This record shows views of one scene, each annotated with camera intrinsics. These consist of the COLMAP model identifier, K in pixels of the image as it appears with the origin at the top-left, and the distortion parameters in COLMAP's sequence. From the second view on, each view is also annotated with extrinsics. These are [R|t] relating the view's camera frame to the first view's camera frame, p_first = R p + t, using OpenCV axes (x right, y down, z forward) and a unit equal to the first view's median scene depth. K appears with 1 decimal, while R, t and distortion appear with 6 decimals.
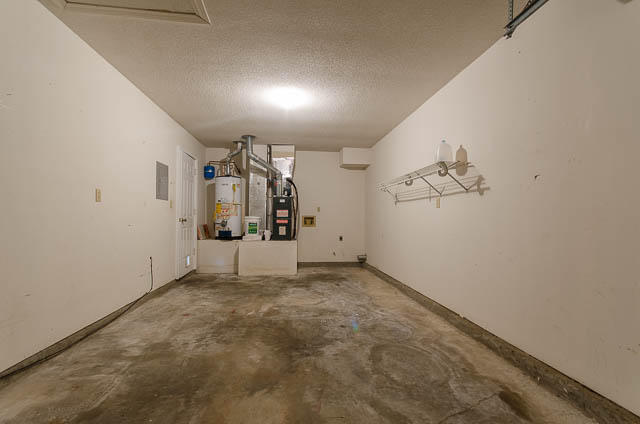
lens RADIAL K [[282.8, 0, 321.1], [0, 282.8, 214.8], [0, 0, 1]] dist [0.002667, 0.000454]
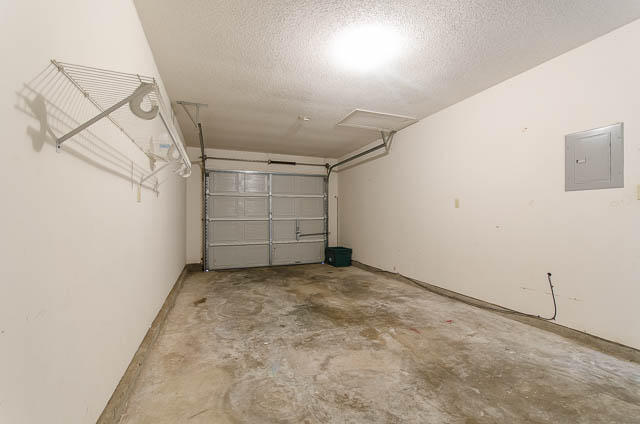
lens RADIAL K [[282.8, 0, 321.5], [0, 282.8, 215.1], [0, 0, 1]] dist [0.002667, 0.000454]
pose [[-0.967088, -0.008843, -0.254287, 0.204851], [-0.003187, 0.999738, -0.022647, 0.021881], [0.254421, -0.021092, -0.966864, 2.039003]]
